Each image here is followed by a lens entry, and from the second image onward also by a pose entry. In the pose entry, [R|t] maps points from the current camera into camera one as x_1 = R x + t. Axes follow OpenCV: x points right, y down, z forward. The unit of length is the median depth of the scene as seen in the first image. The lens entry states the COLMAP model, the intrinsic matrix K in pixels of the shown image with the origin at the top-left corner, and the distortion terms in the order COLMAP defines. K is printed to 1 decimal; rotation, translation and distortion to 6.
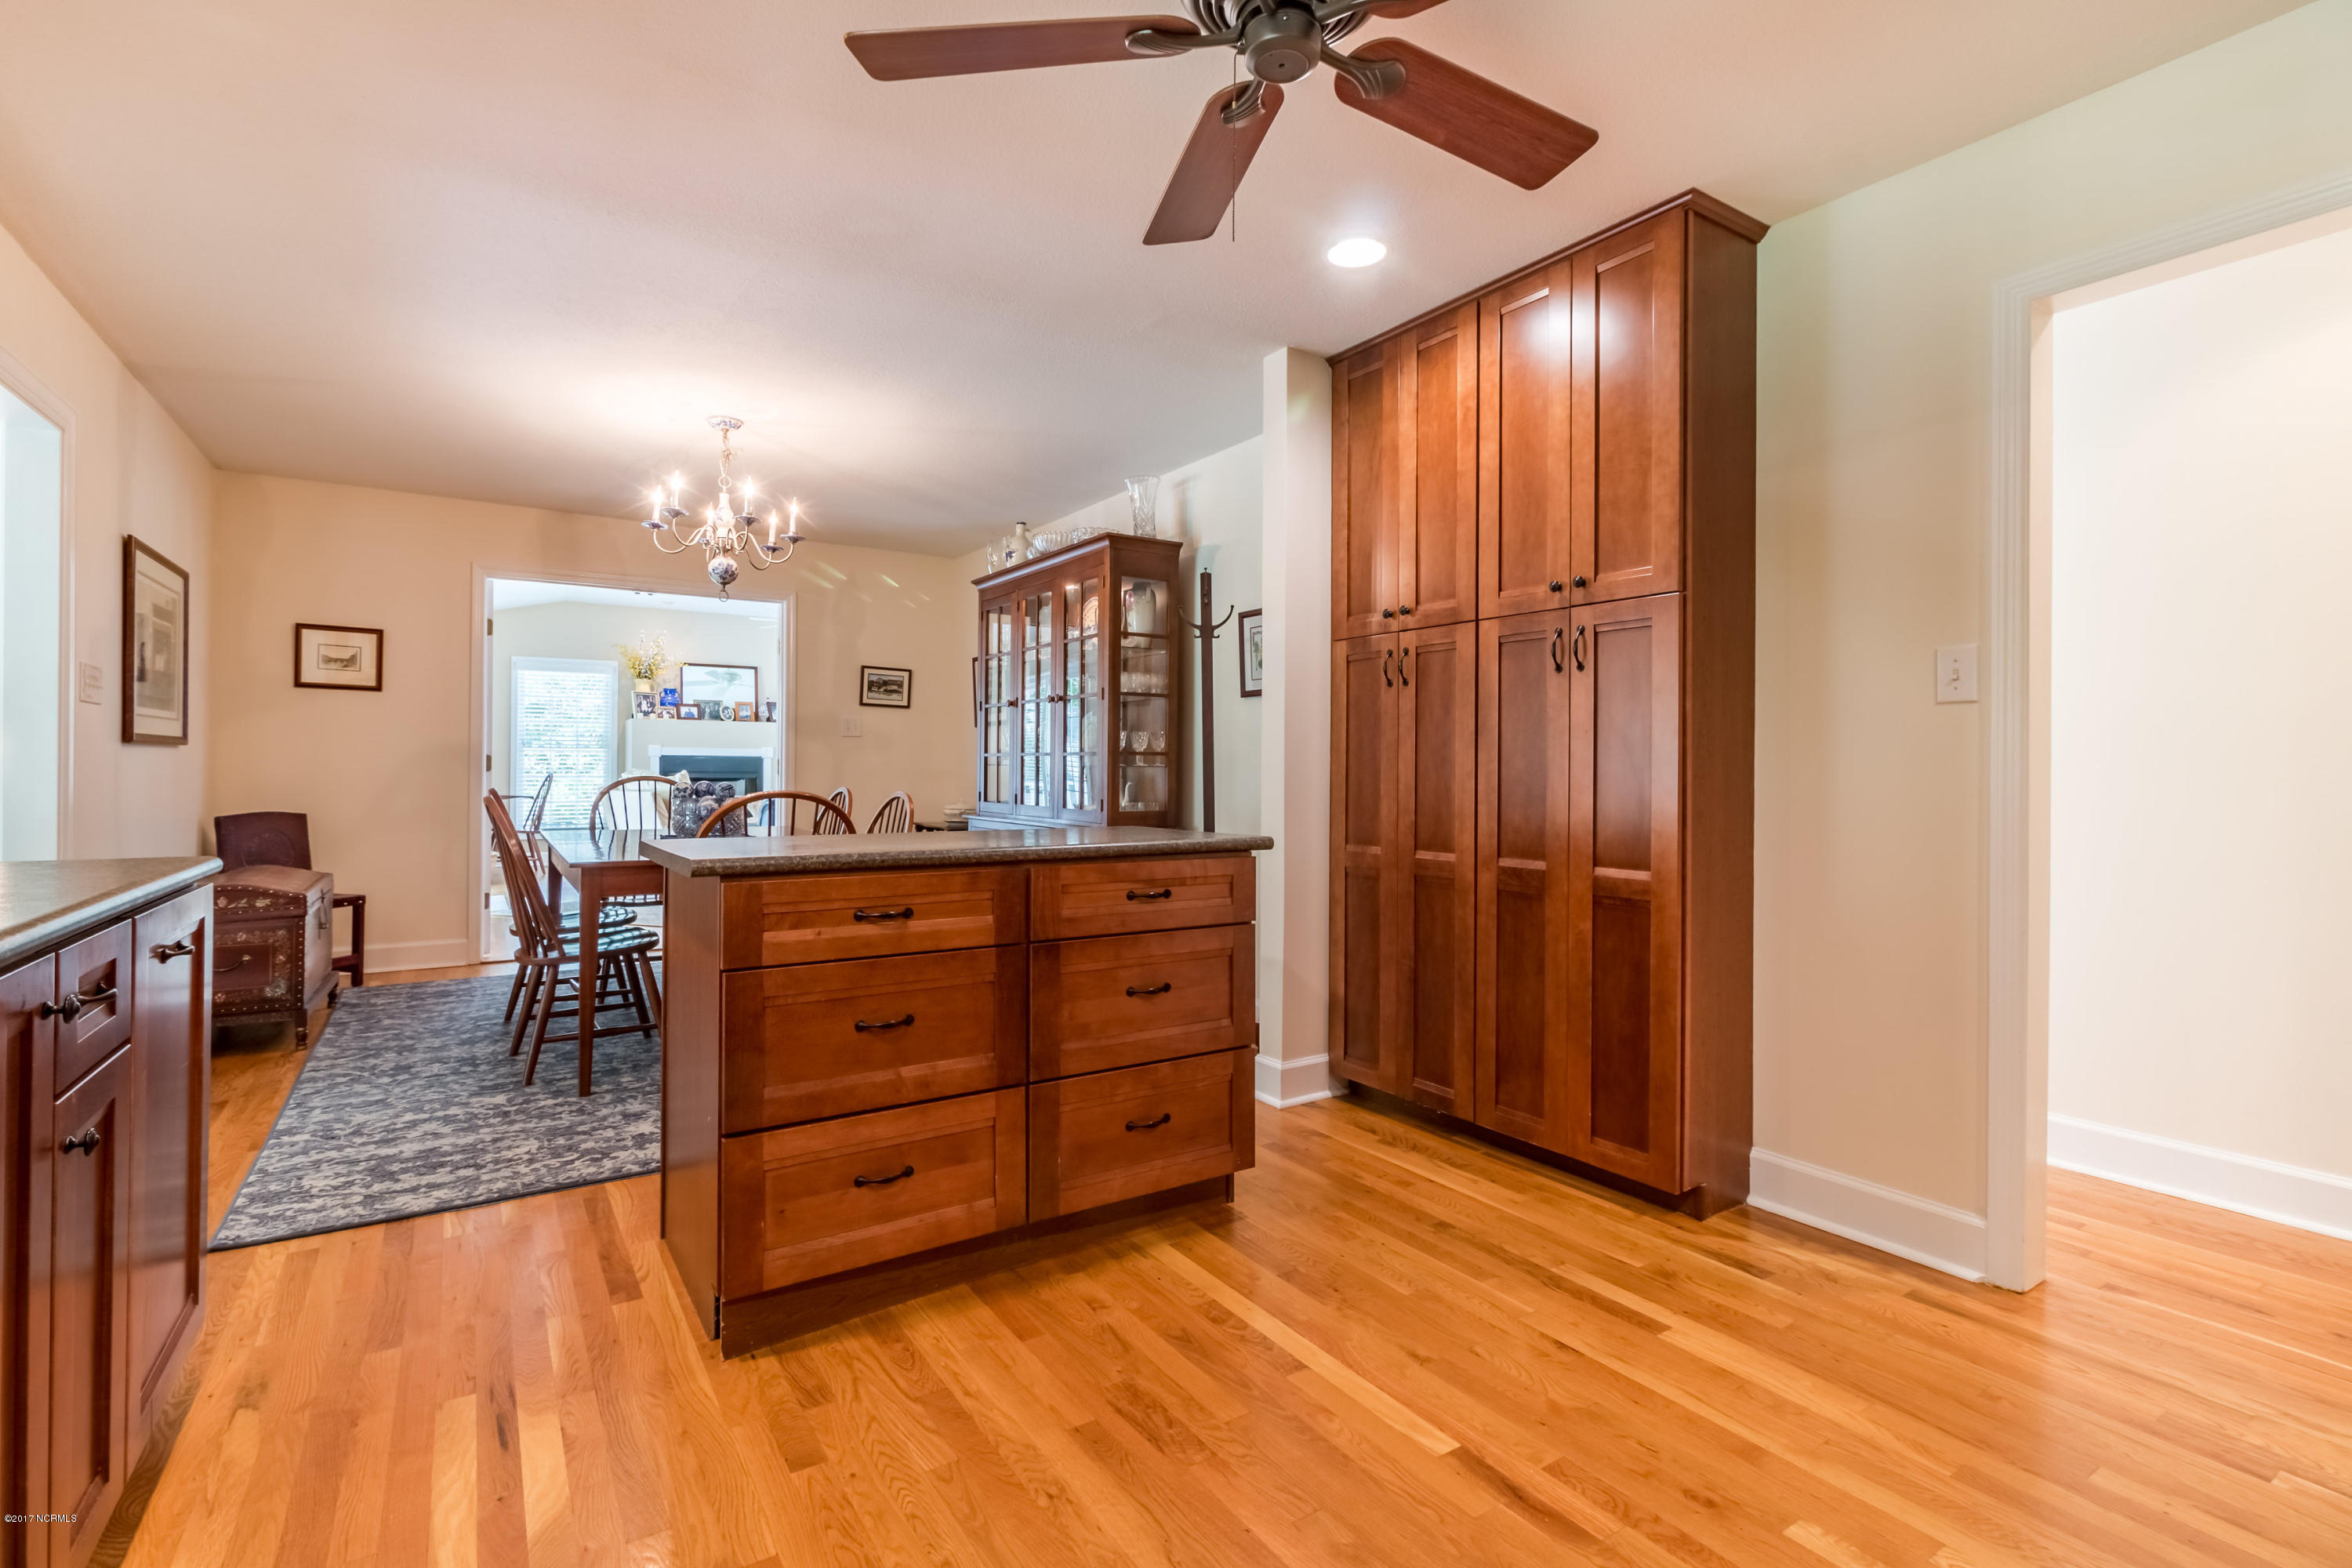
lens RADIAL K [[1031.2, 0, 1176.0], [0, 1031.2, 784.0], [0, 0, 1]] dist [-0.025447, -0.000260]
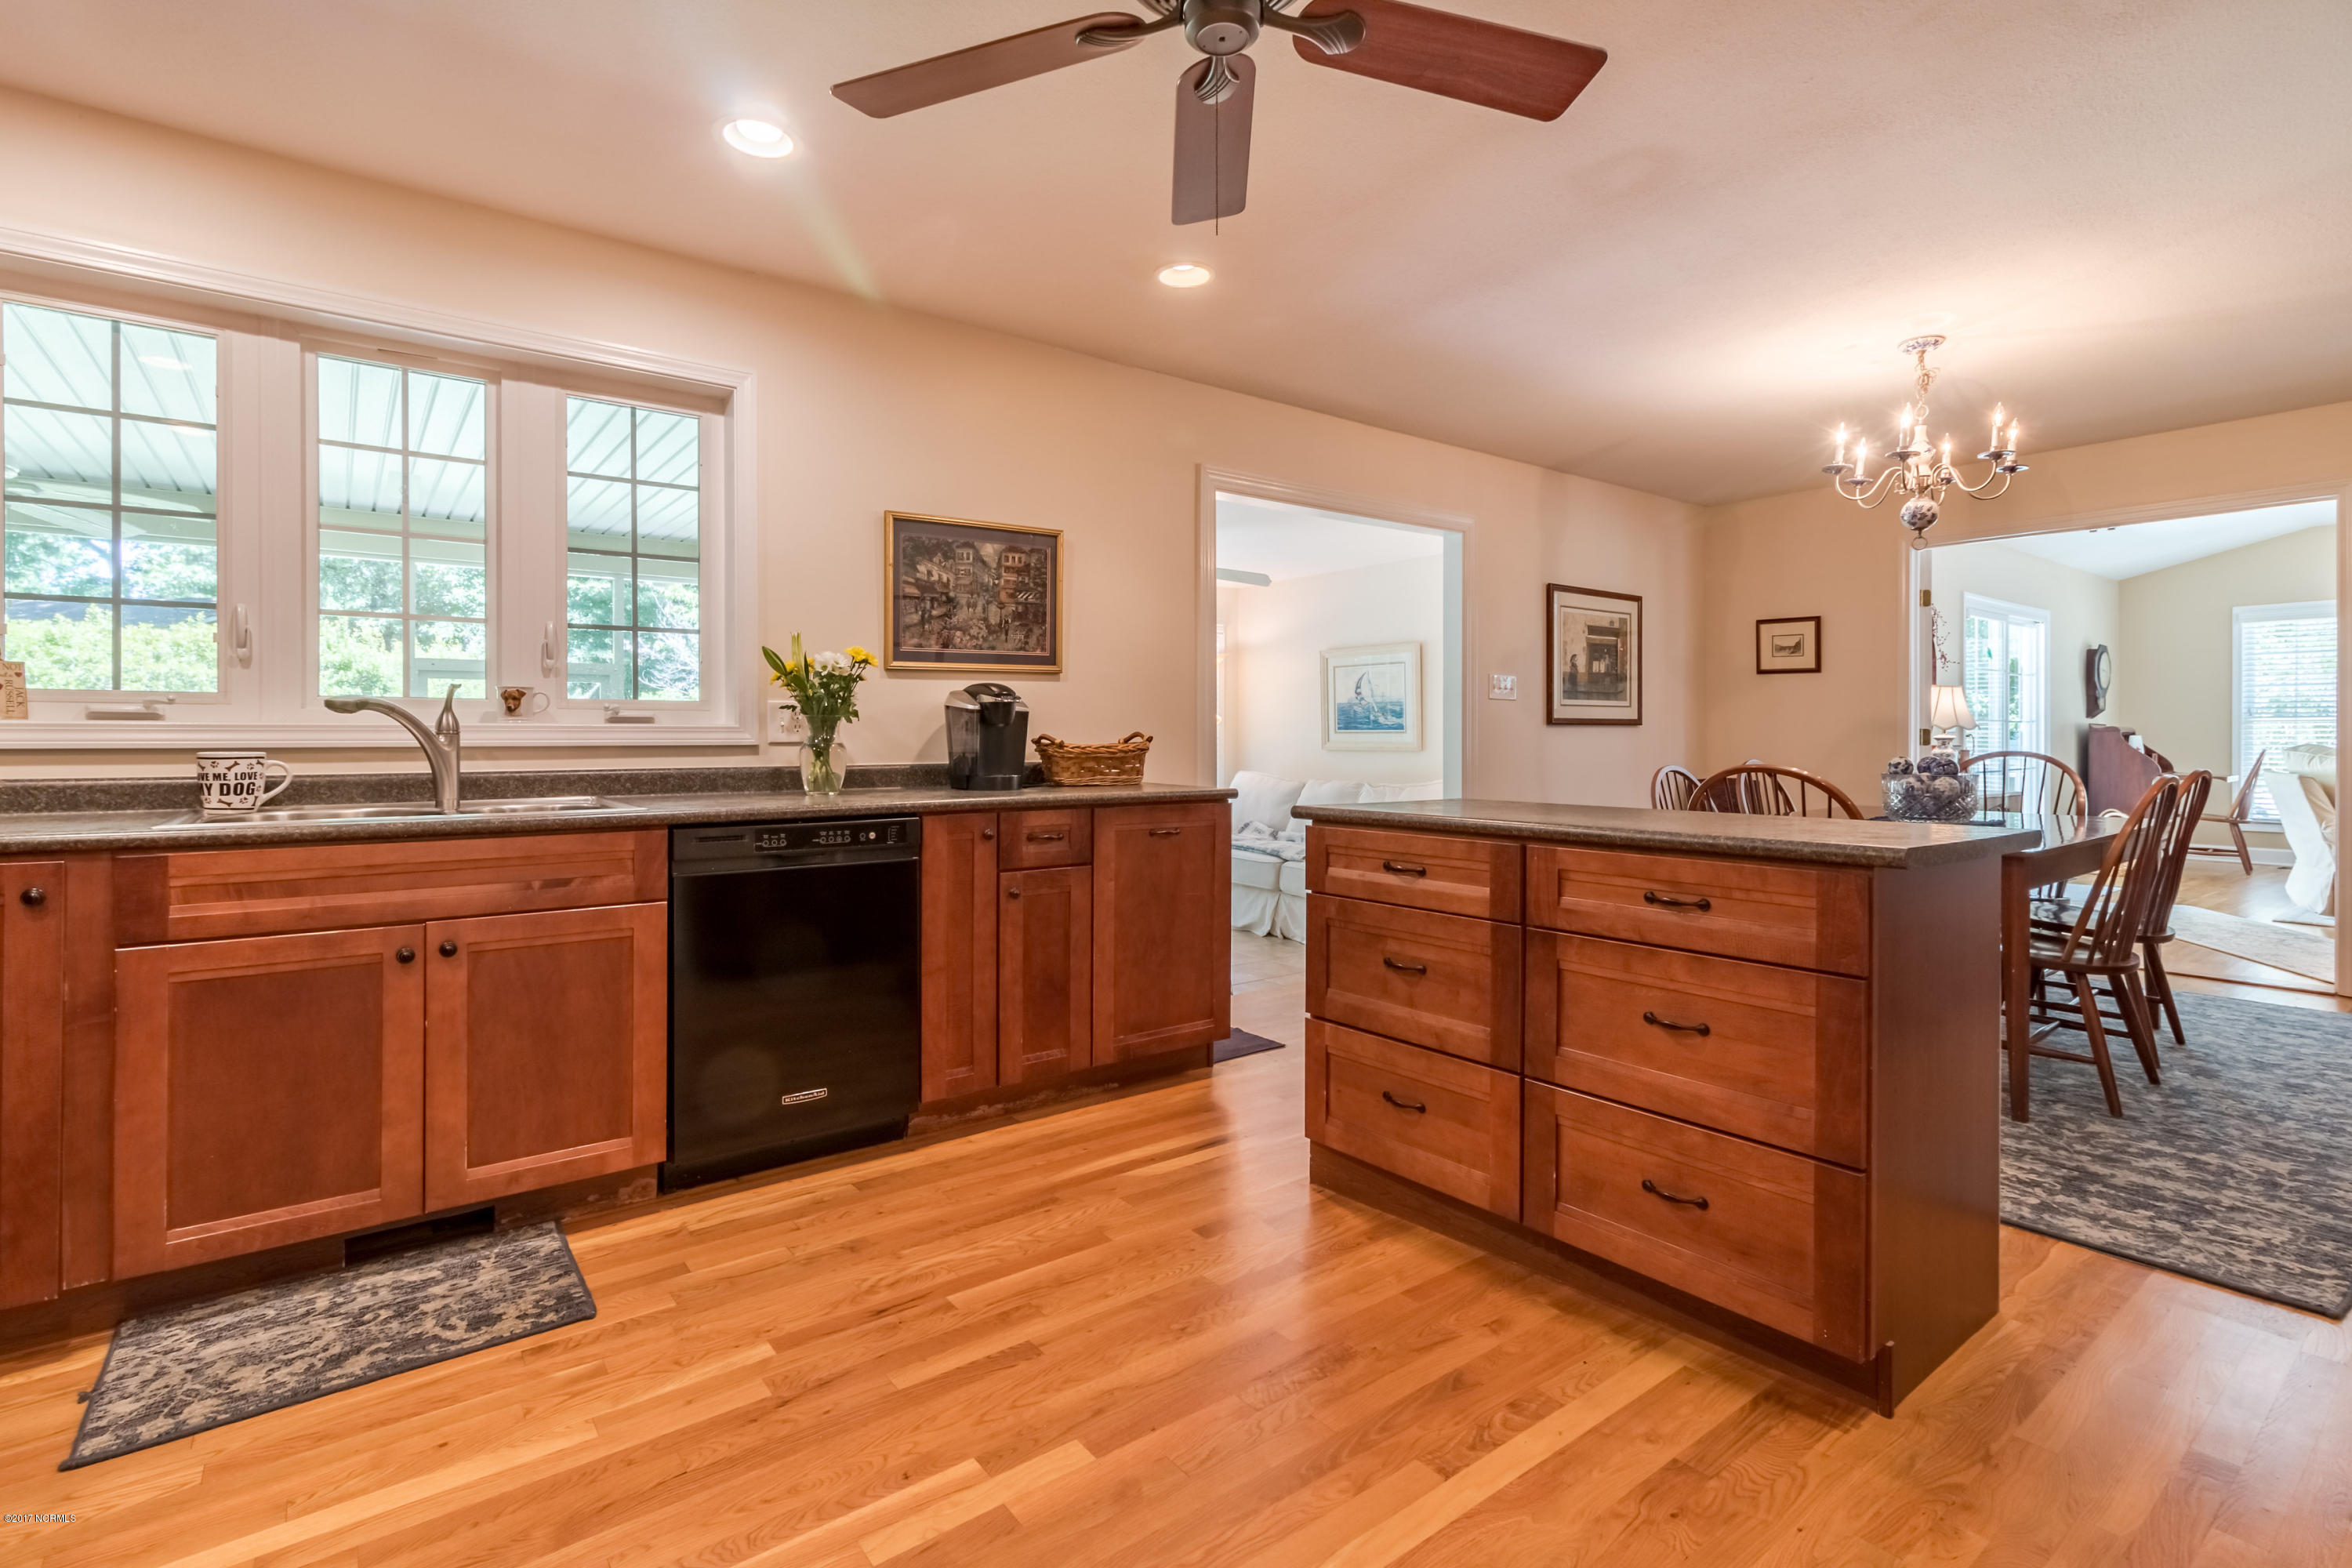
lens RADIAL K [[1100.3, 0, 1173.6], [0, 1100.3, 671.5], [0, 0, 1]] dist [0.002702, 0.001578]
pose [[0.051077, -0.073868, -0.995959, 0.201739], [-0.003673, 0.997240, -0.074151, -0.001000], [0.998688, 0.007446, 0.050665, 0.140774]]
